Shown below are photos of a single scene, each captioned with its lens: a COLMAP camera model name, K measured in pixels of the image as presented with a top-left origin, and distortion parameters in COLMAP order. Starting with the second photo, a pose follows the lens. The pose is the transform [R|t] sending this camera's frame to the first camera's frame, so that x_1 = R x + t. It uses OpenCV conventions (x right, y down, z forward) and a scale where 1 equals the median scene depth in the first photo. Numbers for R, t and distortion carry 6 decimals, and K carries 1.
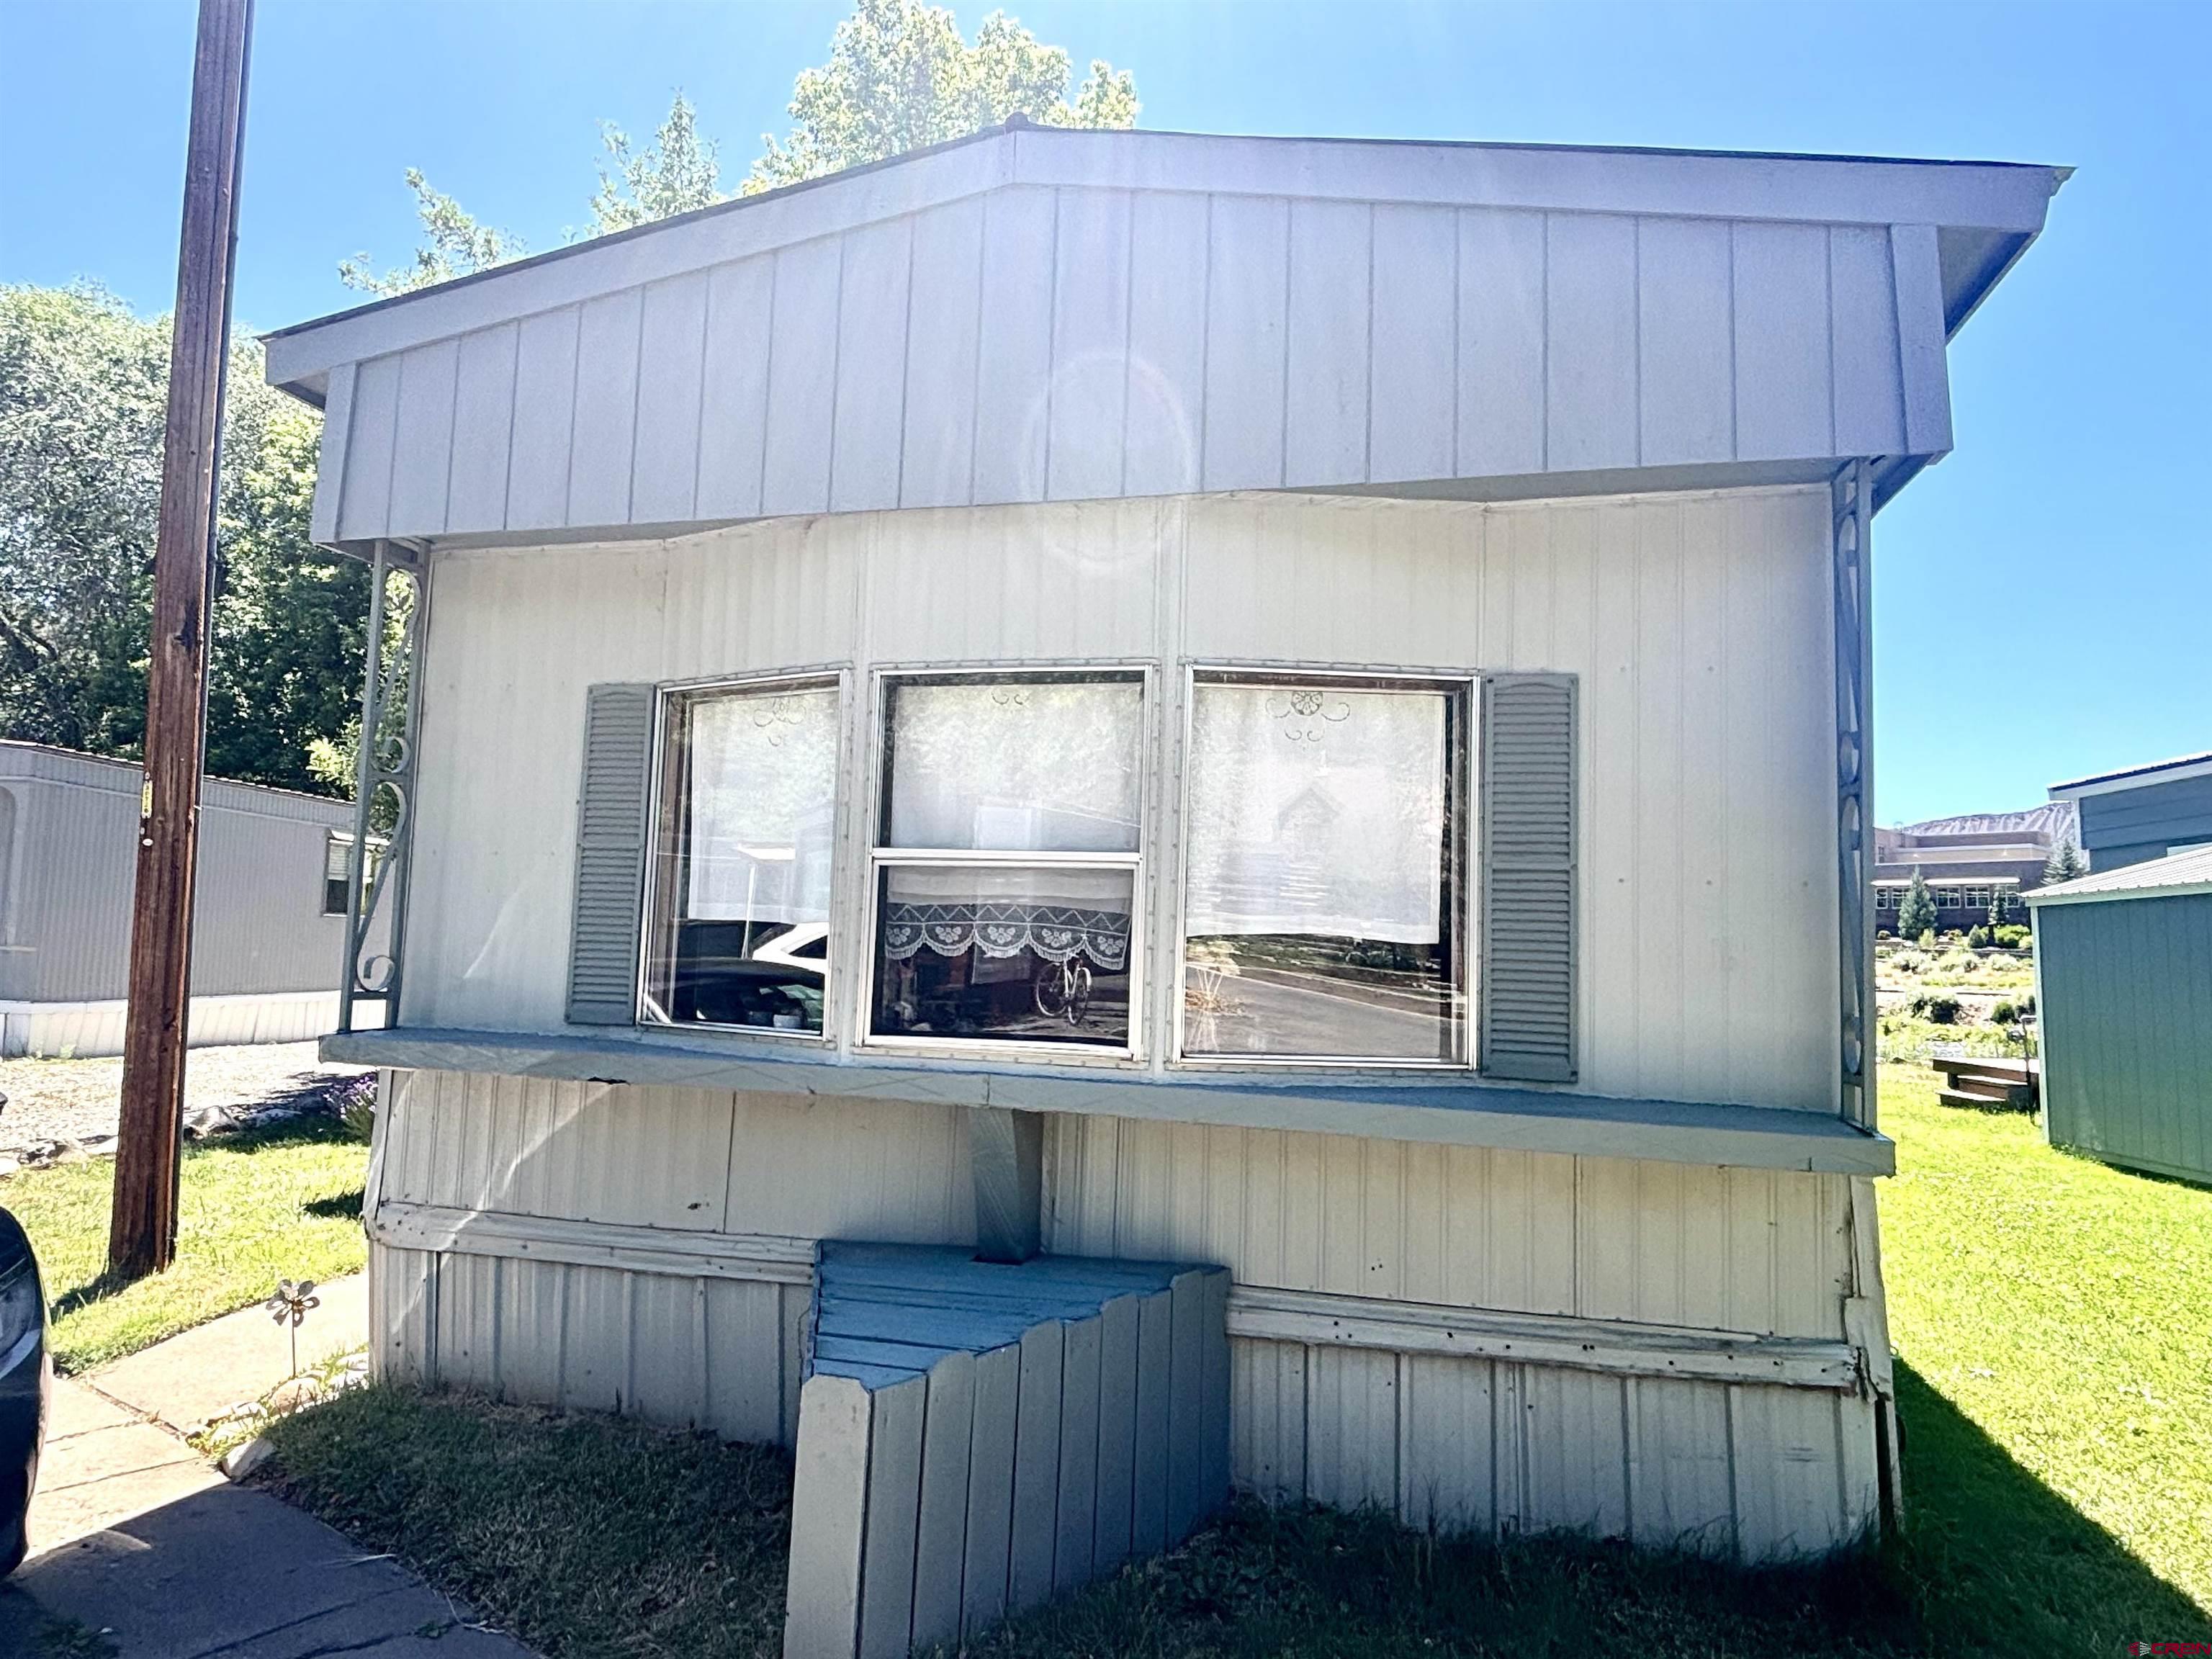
lens RADIAL K [[1358.5, 0, 1106.0], [0, 1358.5, 829.5], [0, 0, 1]] dist [0.046233, -0.086190]
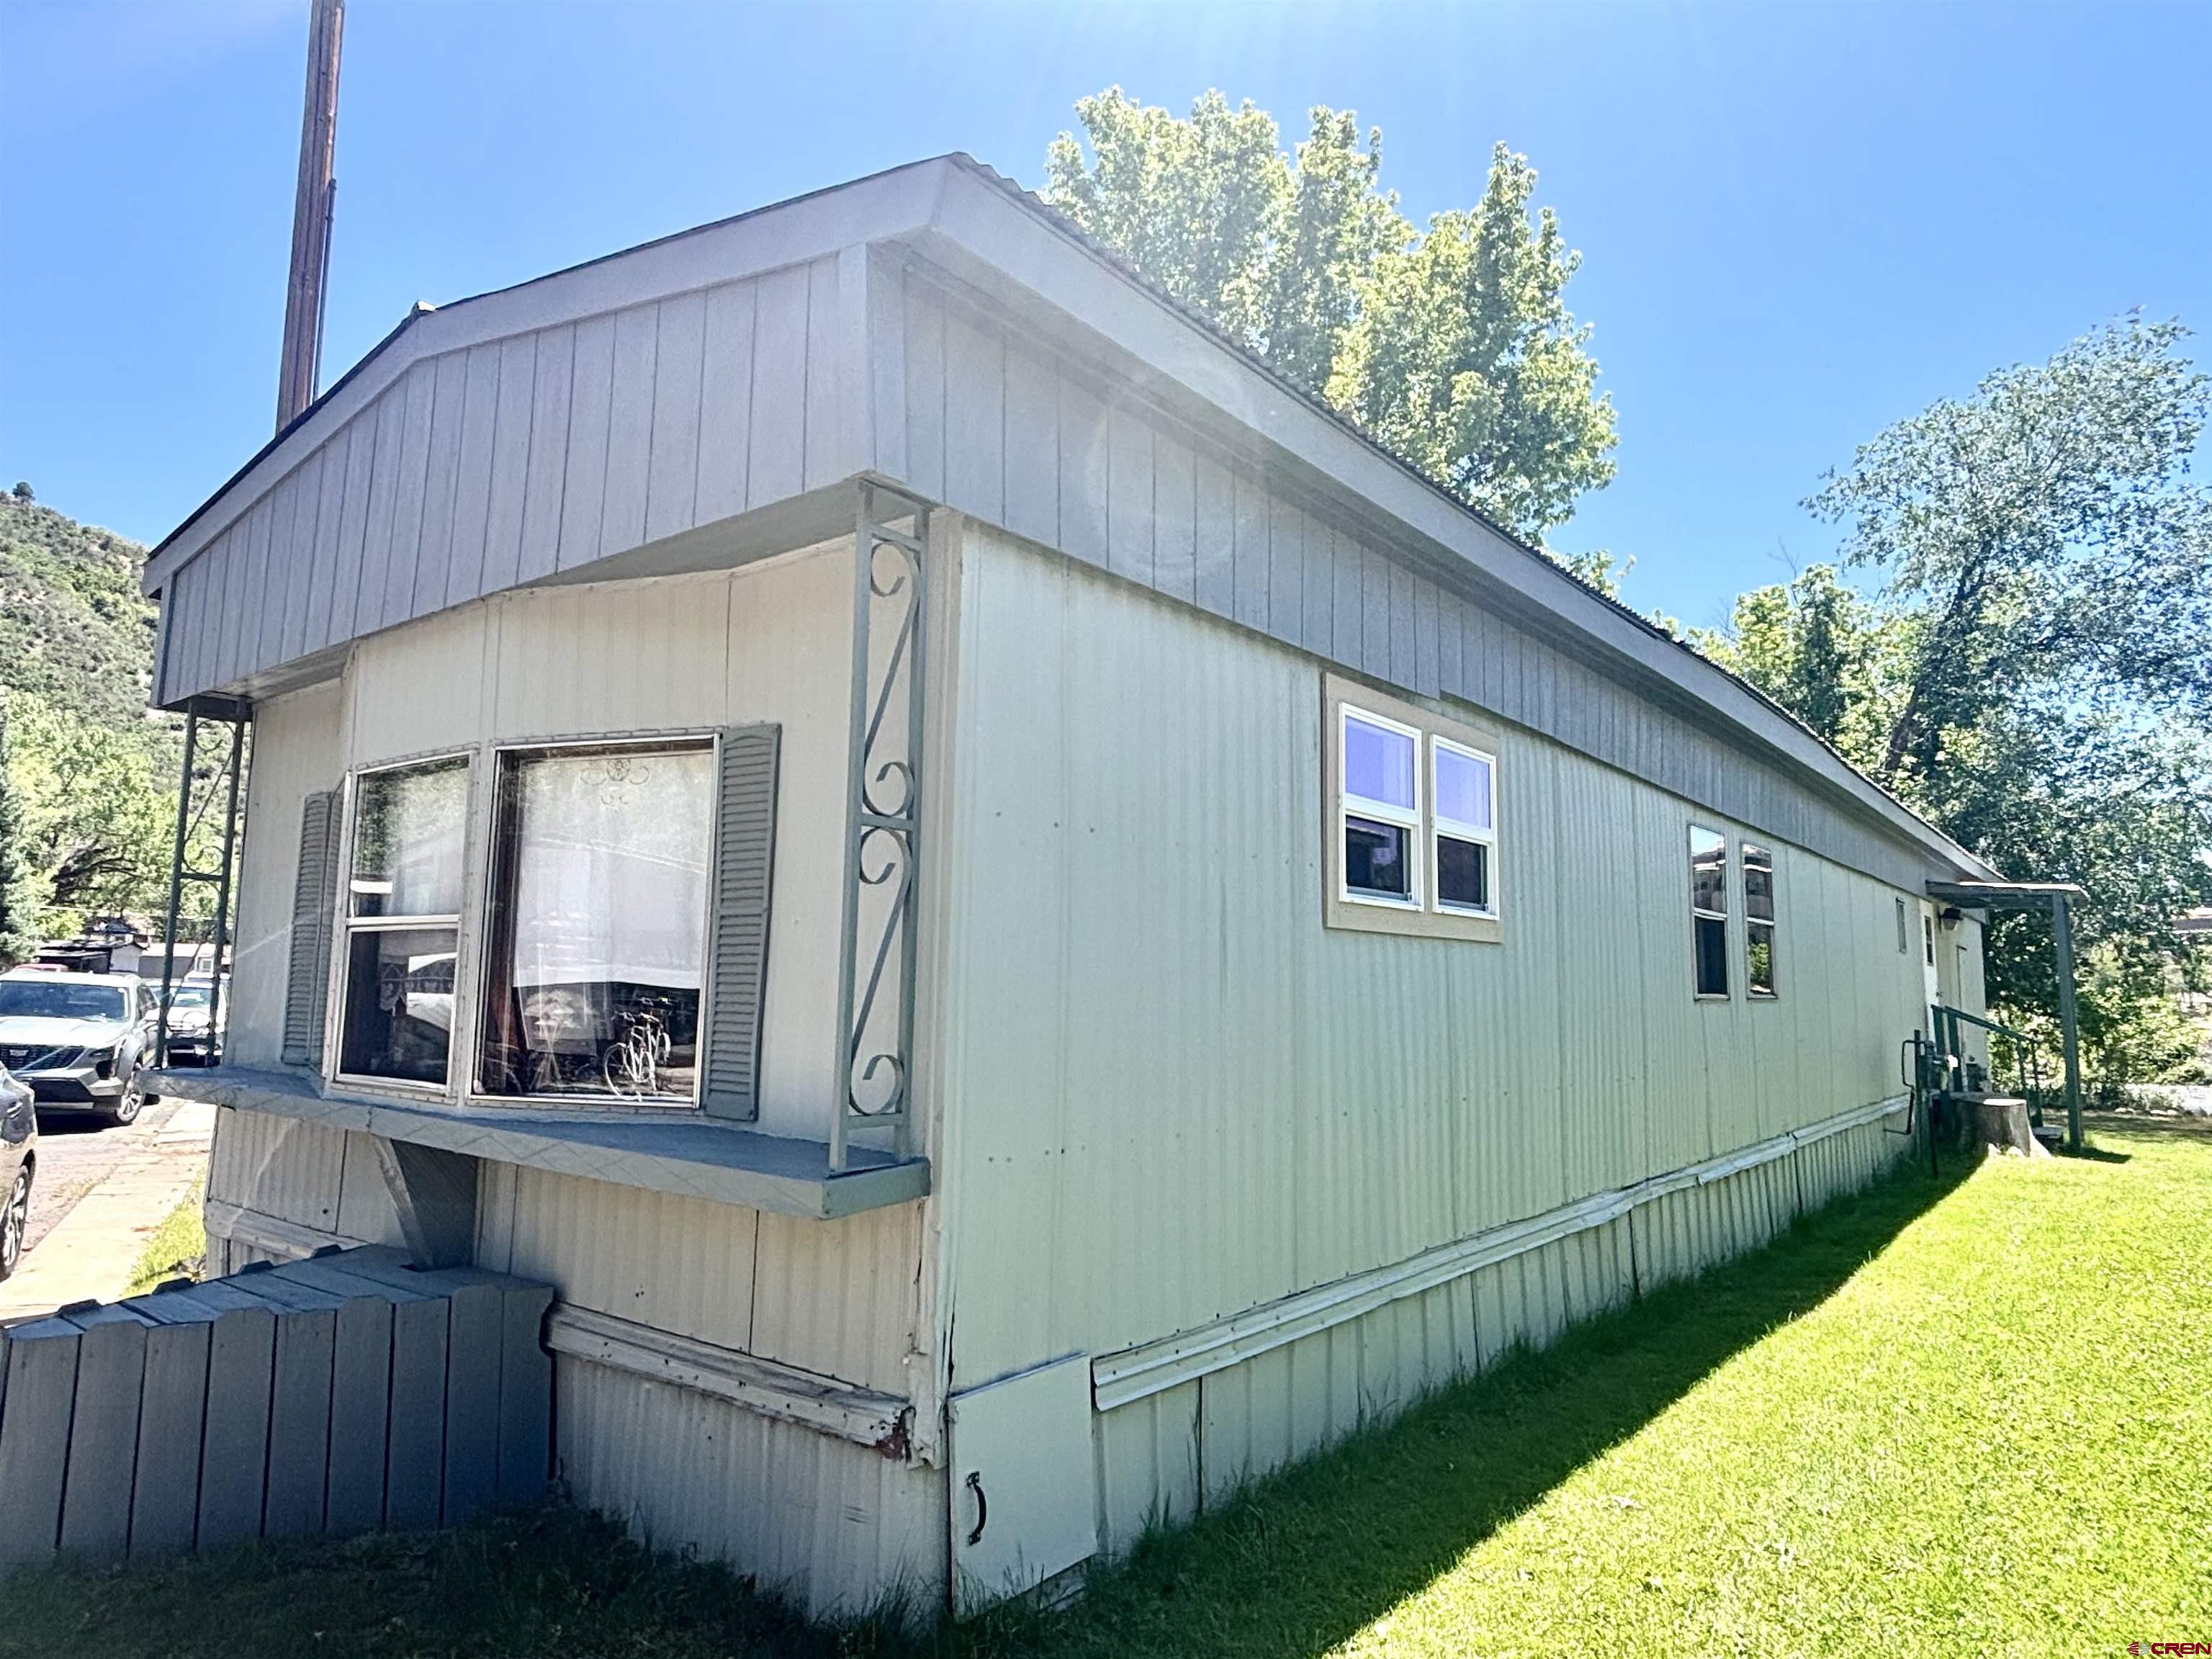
lens RADIAL K [[1358.5, 0, 1106.0], [0, 1358.5, 829.5], [0, 0, 1]] dist [0.046233, -0.086190]
pose [[0.921439, -0.061250, -0.383664, 0.969686], [0.046834, 0.997805, -0.046815, 0.025822], [0.385690, 0.025169, 0.922285, 0.146806]]
